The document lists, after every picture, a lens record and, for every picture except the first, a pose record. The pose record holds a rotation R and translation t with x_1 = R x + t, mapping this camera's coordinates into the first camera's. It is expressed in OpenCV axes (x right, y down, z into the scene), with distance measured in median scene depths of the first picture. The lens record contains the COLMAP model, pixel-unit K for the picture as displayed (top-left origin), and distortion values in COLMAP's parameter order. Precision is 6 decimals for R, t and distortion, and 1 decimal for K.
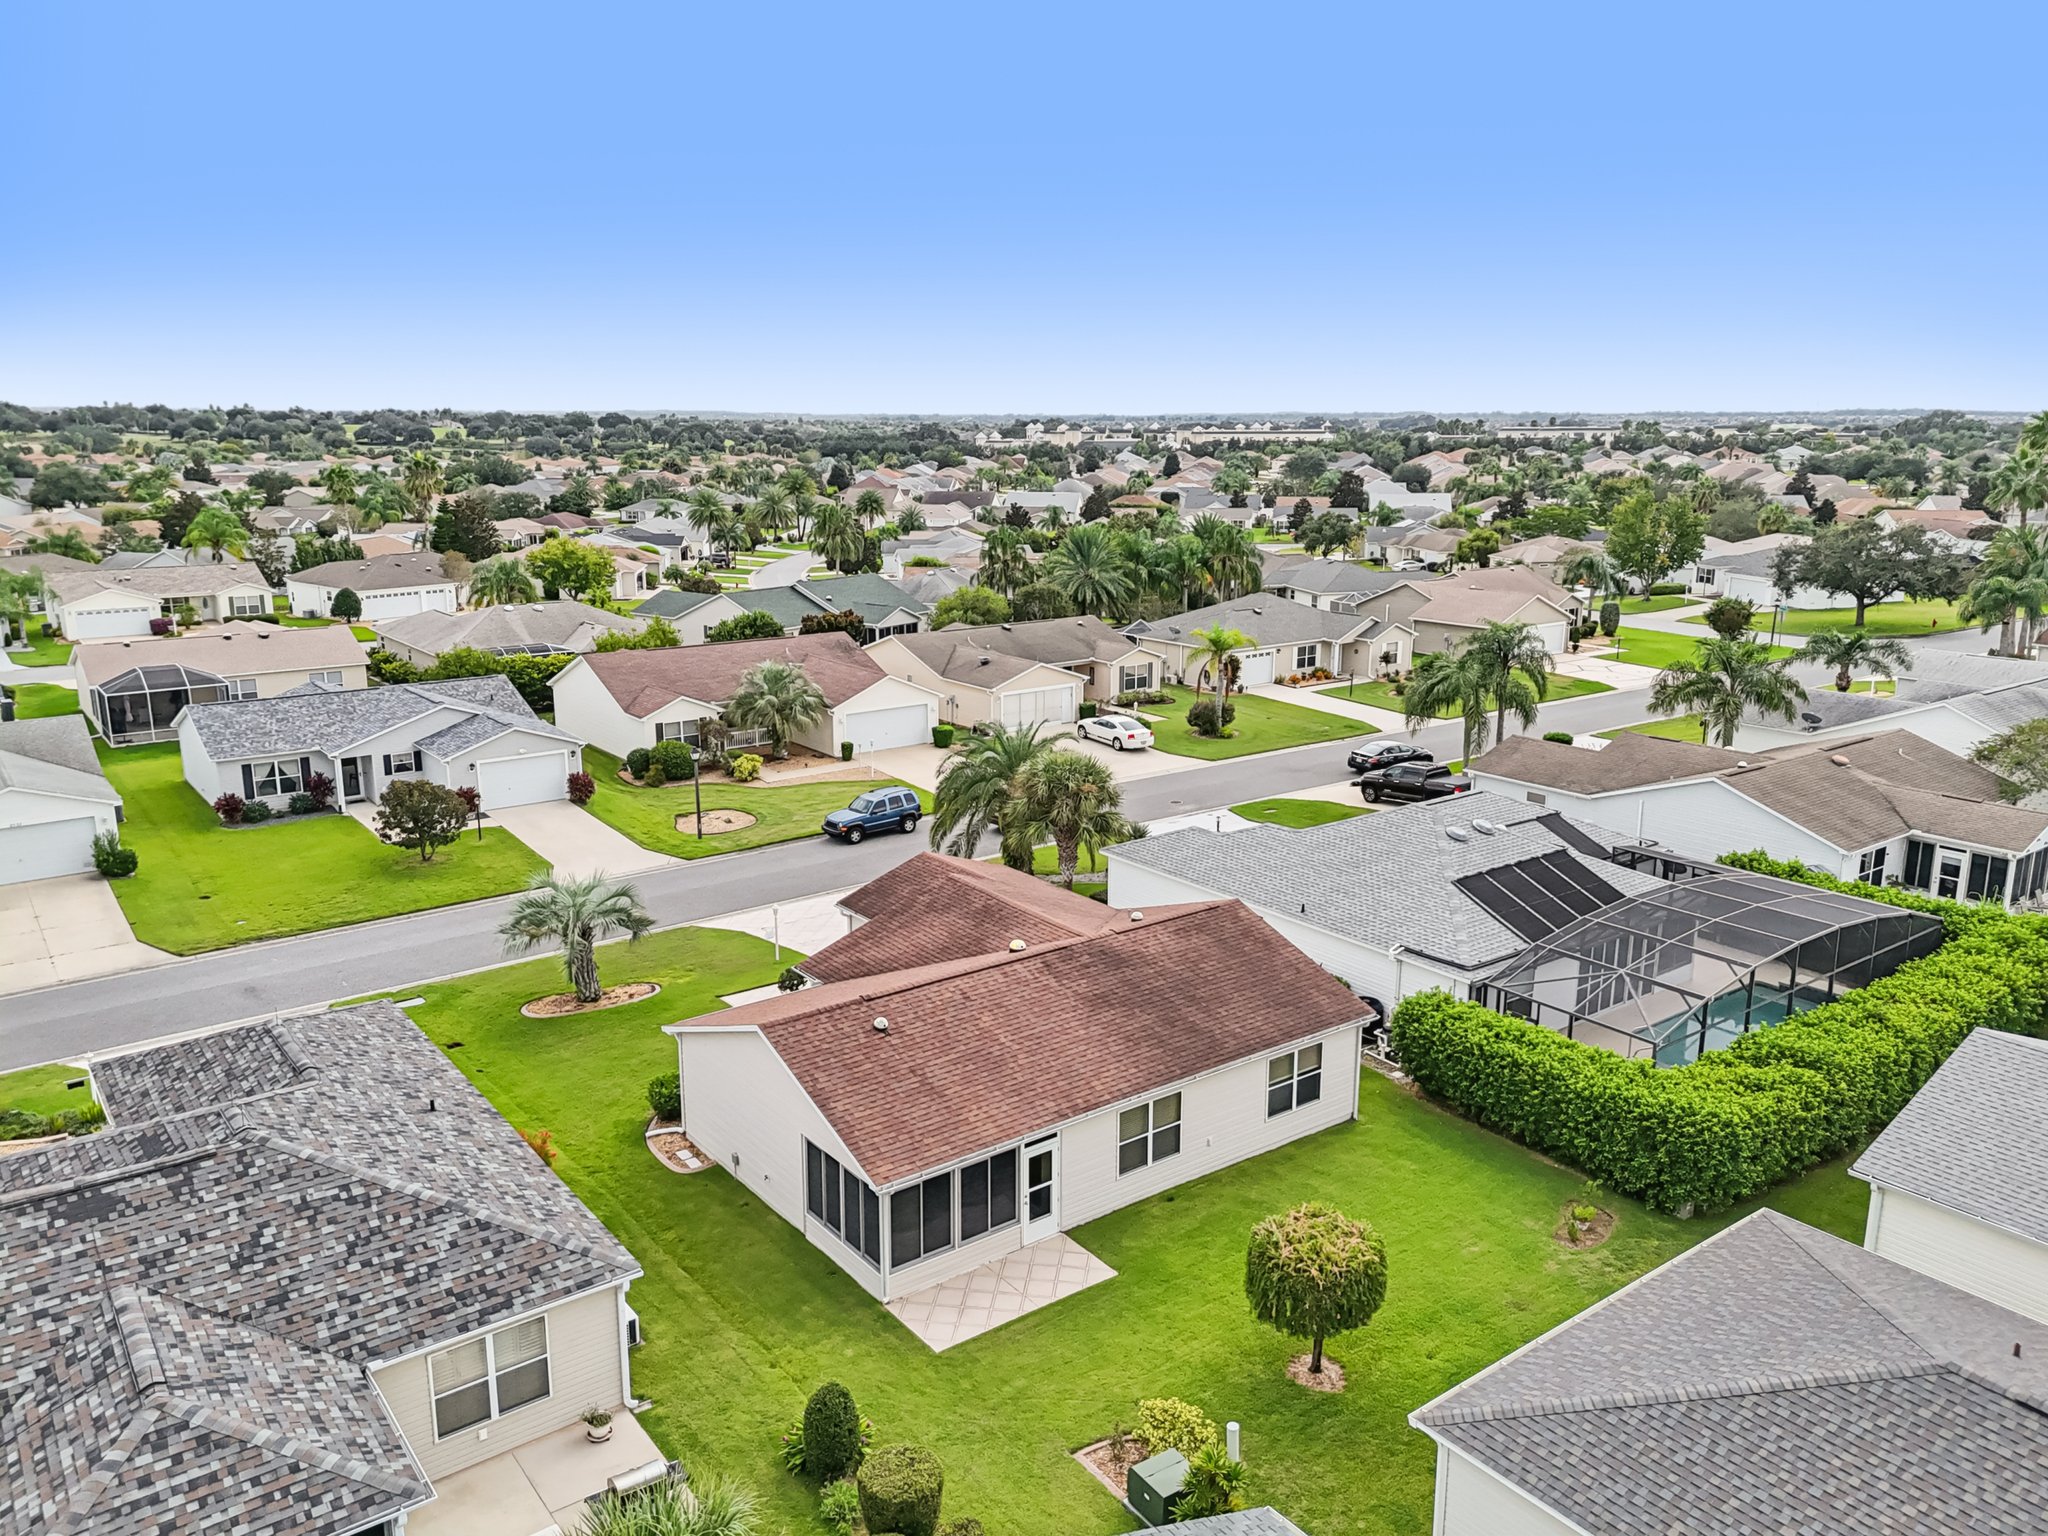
lens RADIAL K [[1494.6, 0, 1024.0], [0, 1494.6, 768.0], [0, 0, 1]] dist [0.095632, -0.094384]
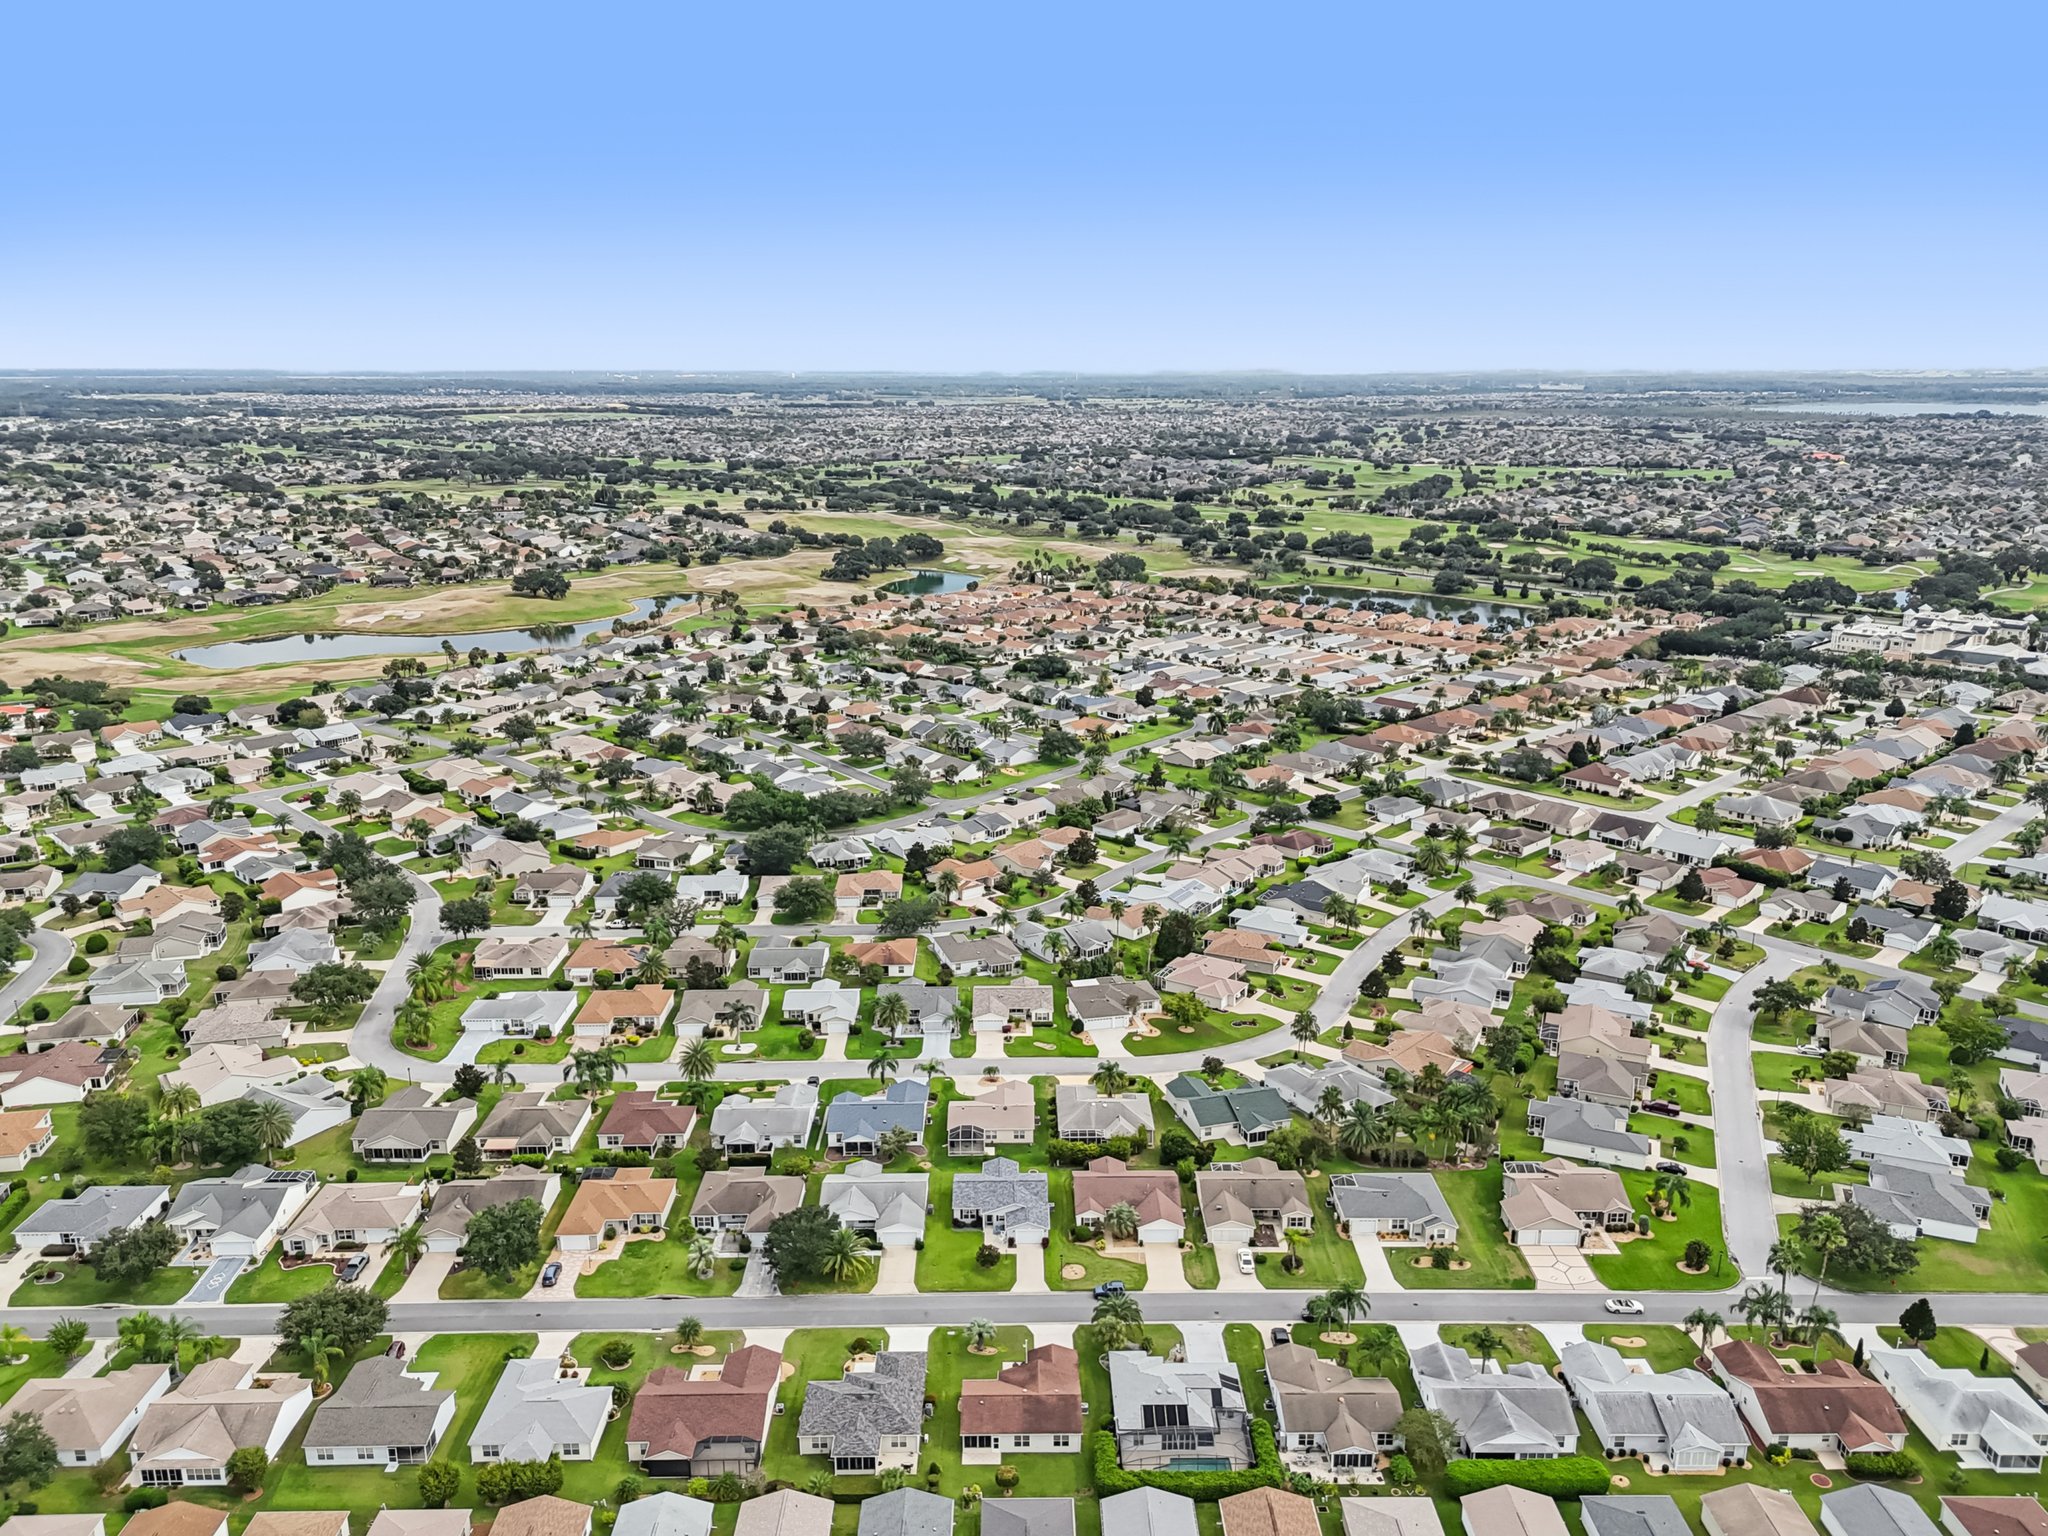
lens RADIAL K [[1494.6, 0, 1024.0], [0, 1494.6, 768.0], [0, 0, 1]] dist [0.095632, -0.094384]
pose [[0.796435, 0.152413, -0.585202, 2.897953], [-0.123104, 0.988317, 0.089863, -2.617281], [0.592061, 0.000471, 0.805893, -3.344191]]
